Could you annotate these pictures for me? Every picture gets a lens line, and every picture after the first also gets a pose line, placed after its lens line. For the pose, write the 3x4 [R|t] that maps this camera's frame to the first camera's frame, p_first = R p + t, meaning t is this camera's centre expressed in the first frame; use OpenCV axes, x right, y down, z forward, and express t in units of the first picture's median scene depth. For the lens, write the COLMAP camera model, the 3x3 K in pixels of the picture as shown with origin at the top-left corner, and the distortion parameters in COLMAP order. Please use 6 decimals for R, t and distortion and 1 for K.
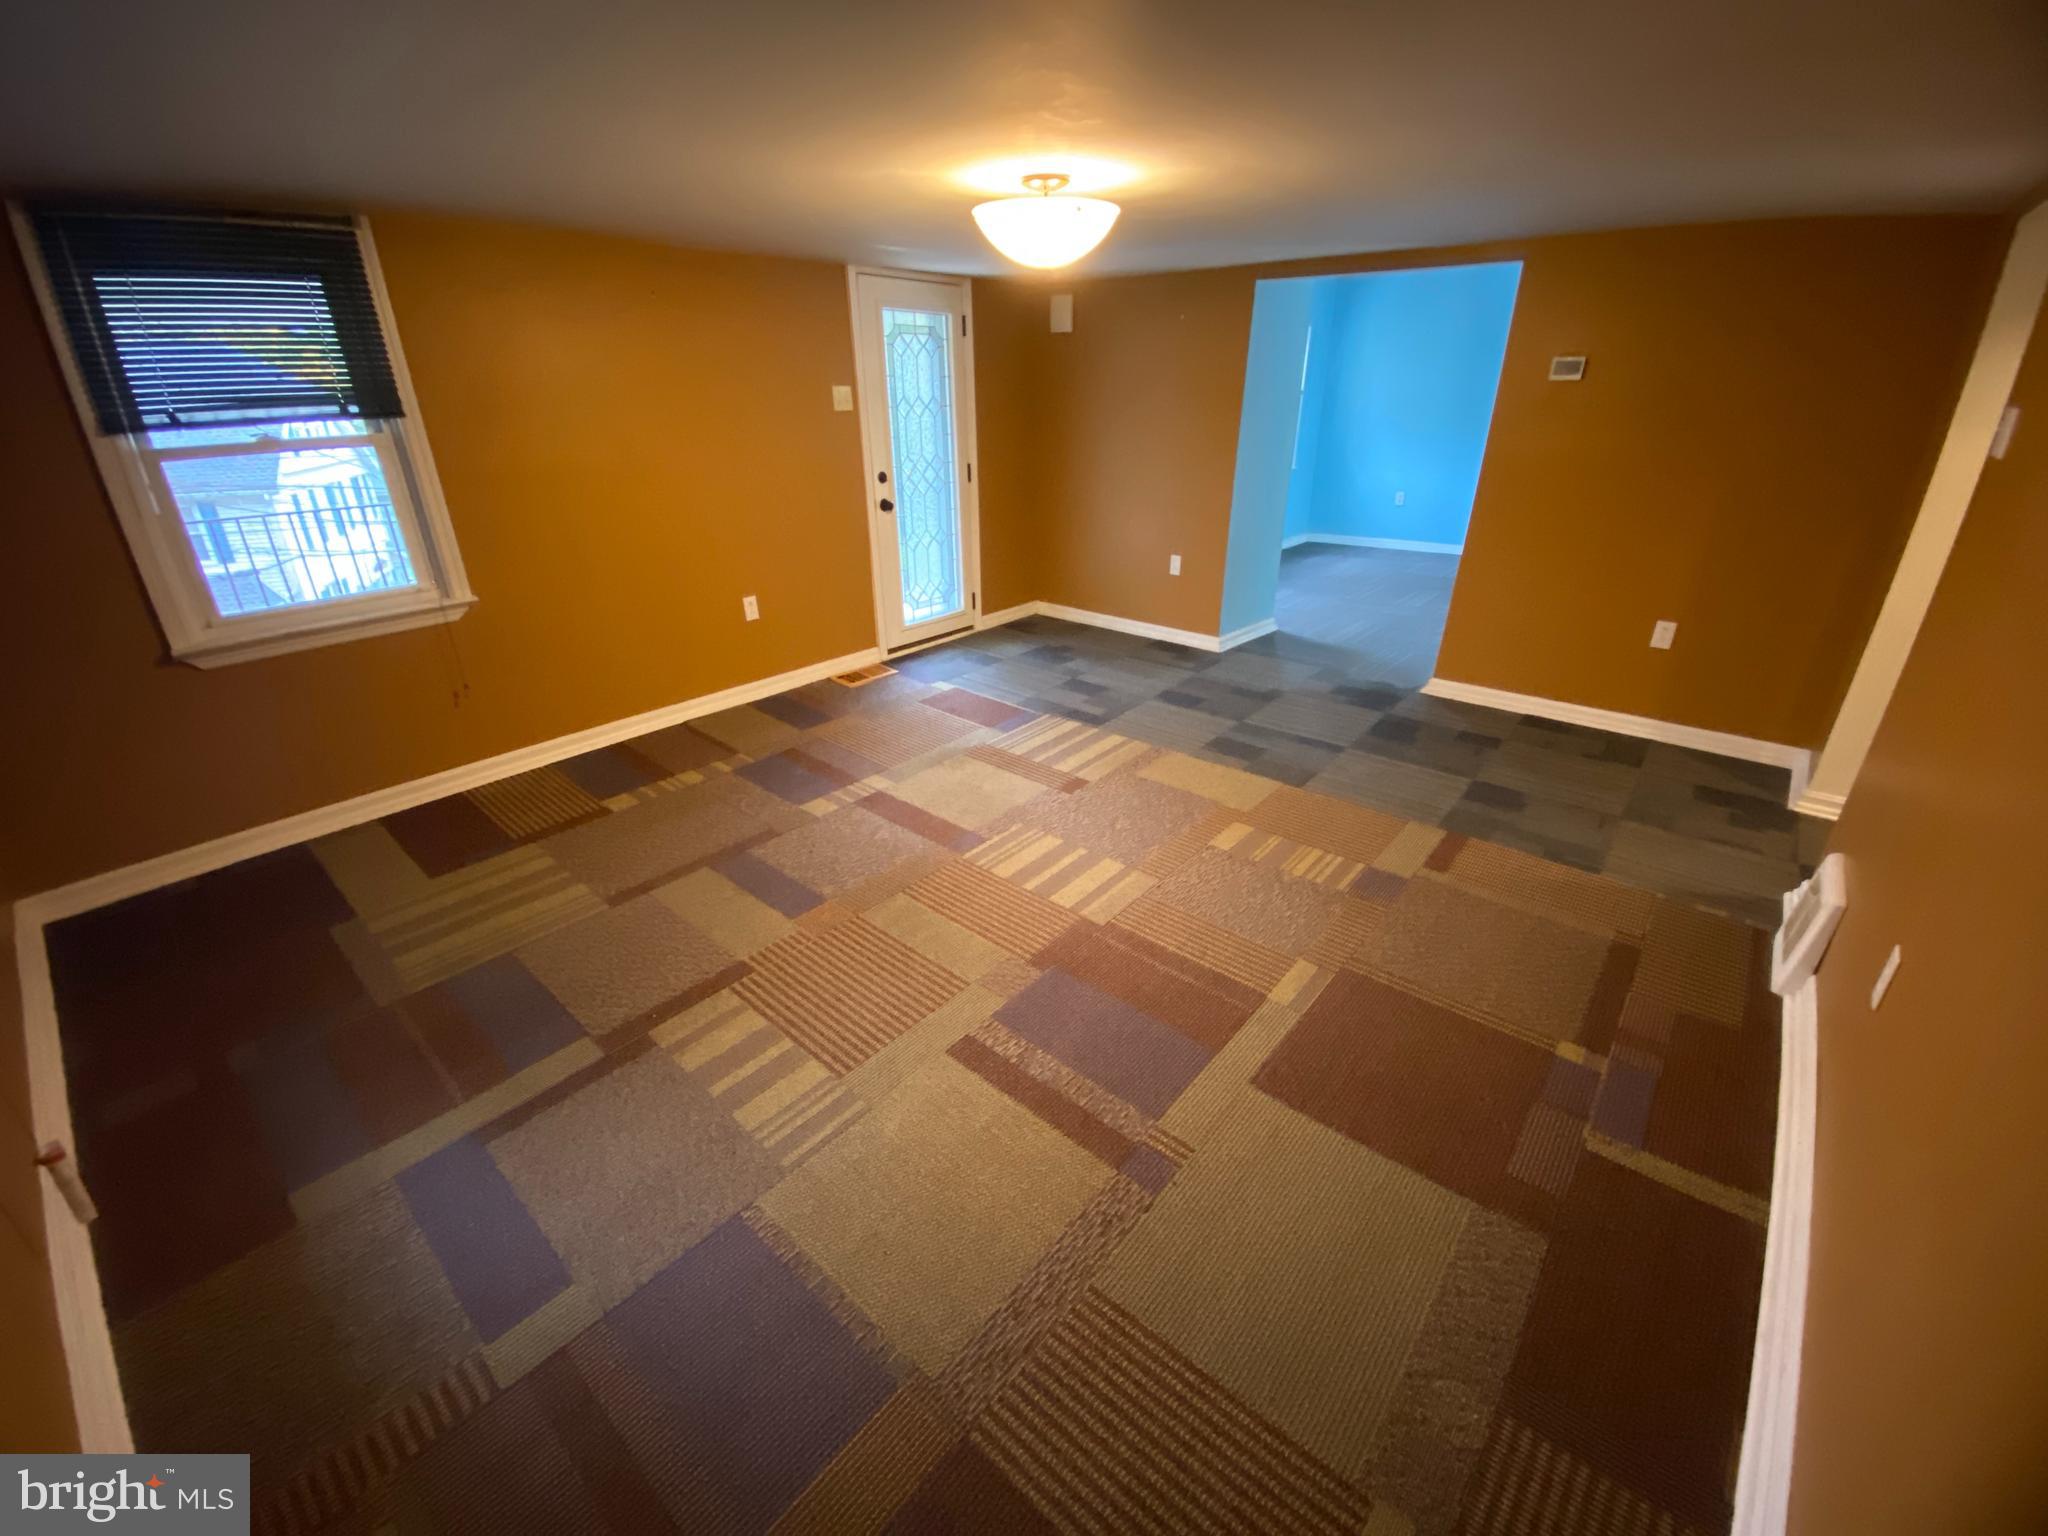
lens RADIAL K [[817.9, 0, 1020.9], [0, 817.9, 773.4], [0, 0, 1]] dist [0.027925, -0.028401]
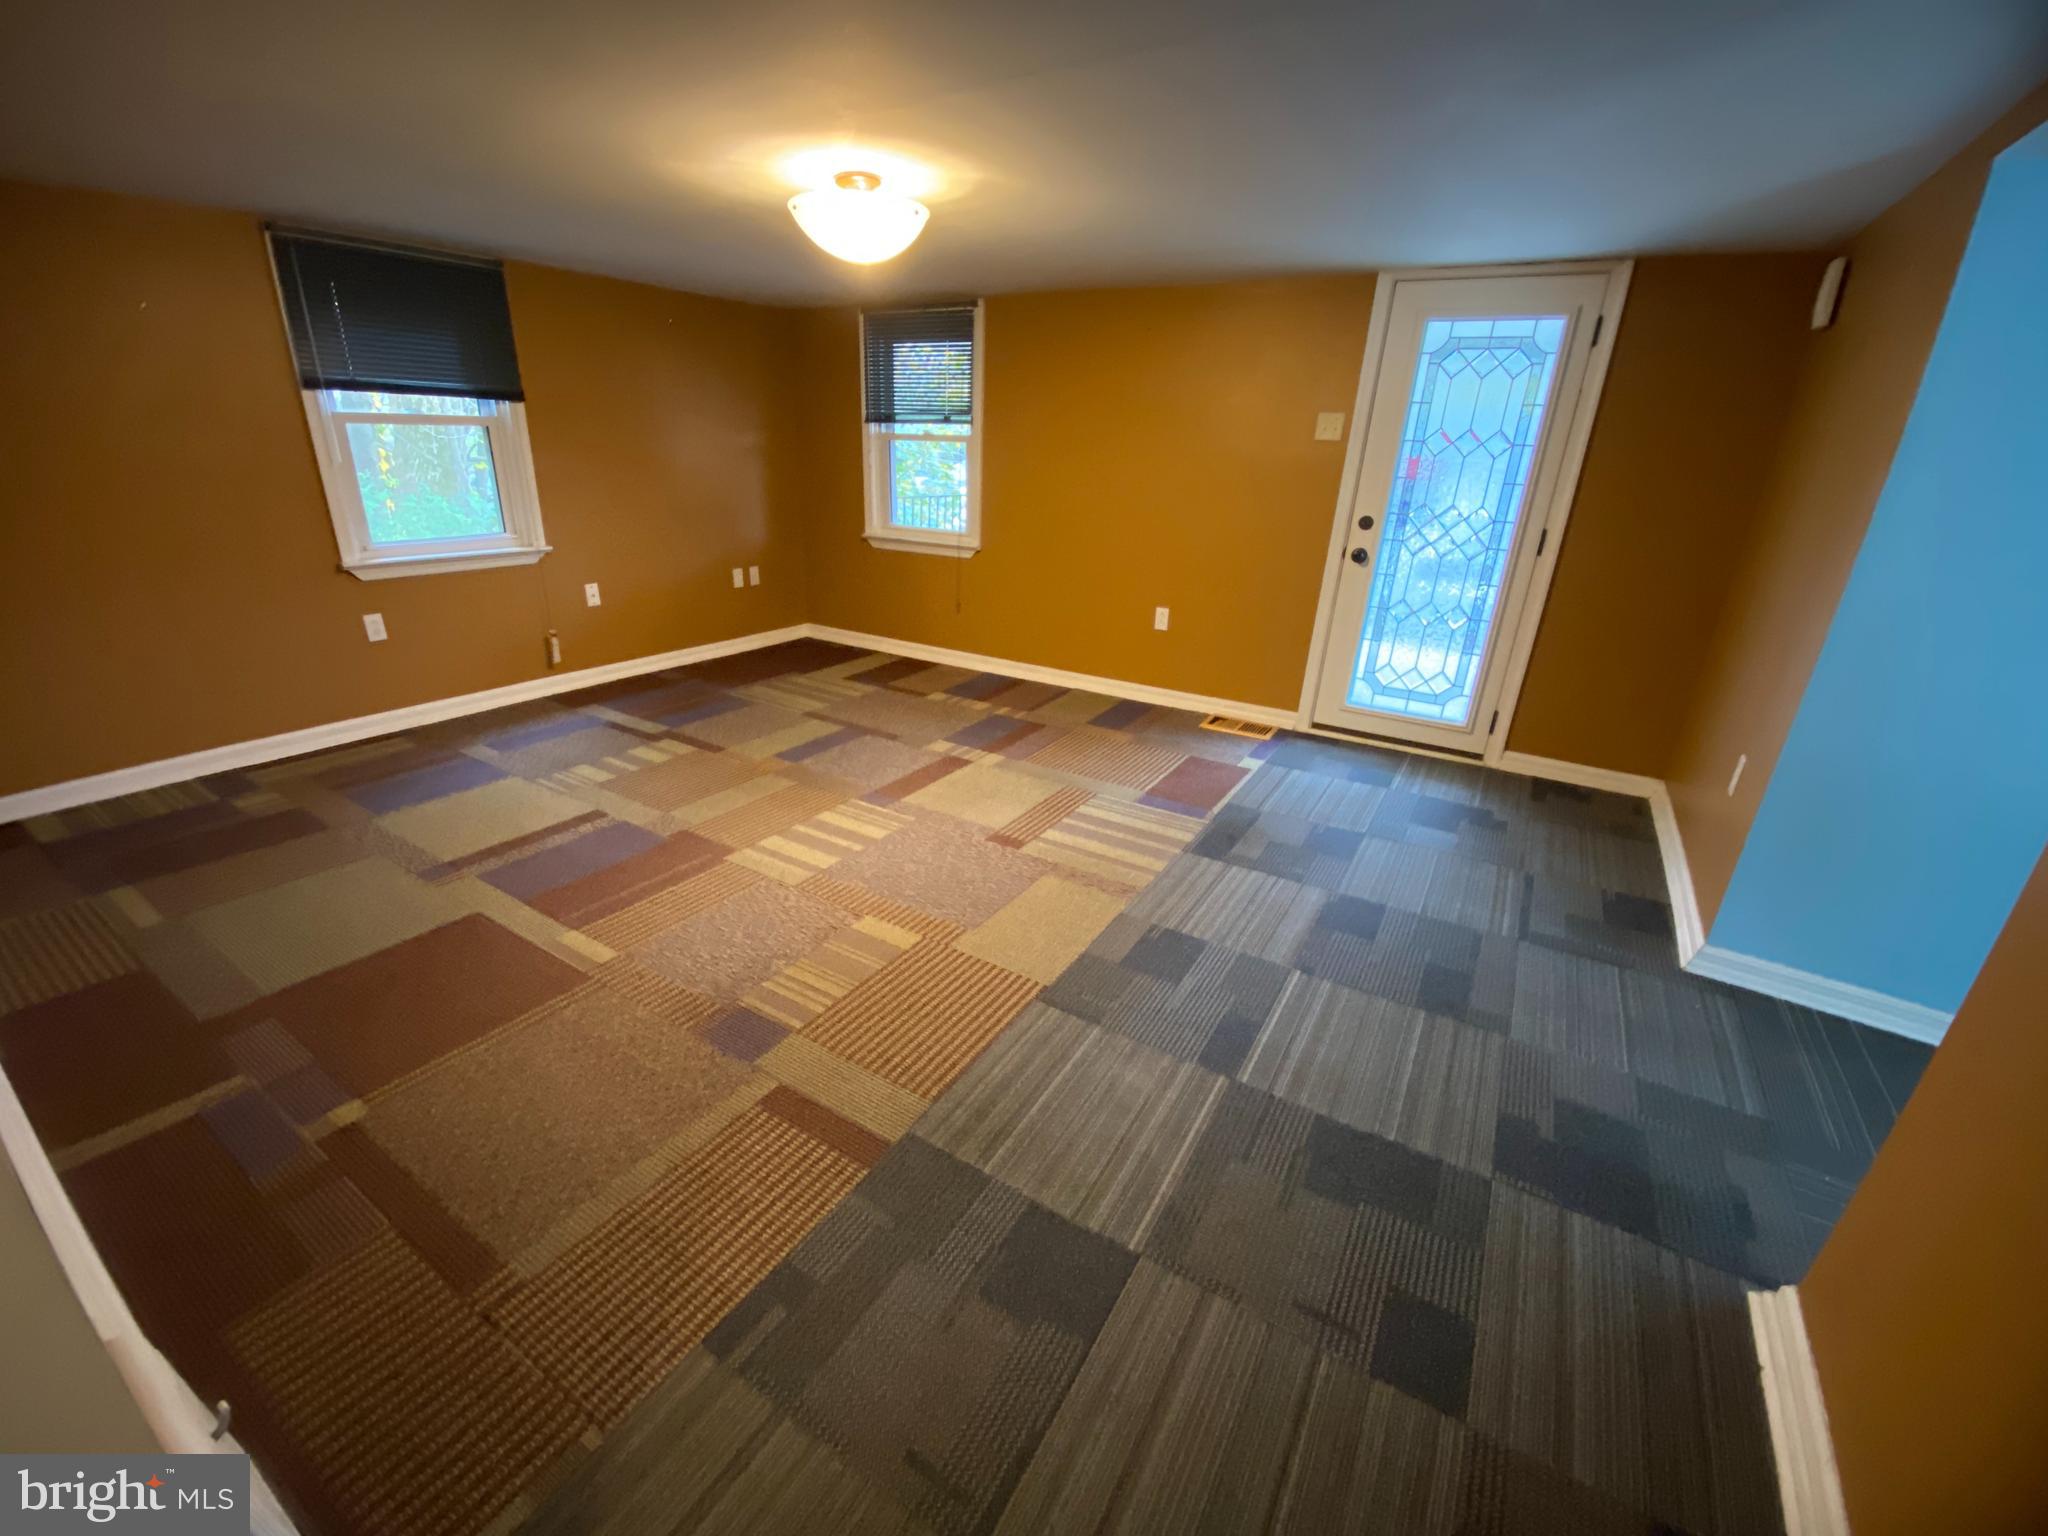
lens RADIAL K [[817.9, 0, 1020.9], [0, 817.9, 773.4], [0, 0, 1]] dist [0.027925, -0.028401]
pose [[0.156618, 0.380855, -0.911274, 0.891313], [-0.453817, 0.847243, 0.276098, -0.314306], [0.877224, 0.370310, 0.305531, 0.772255]]
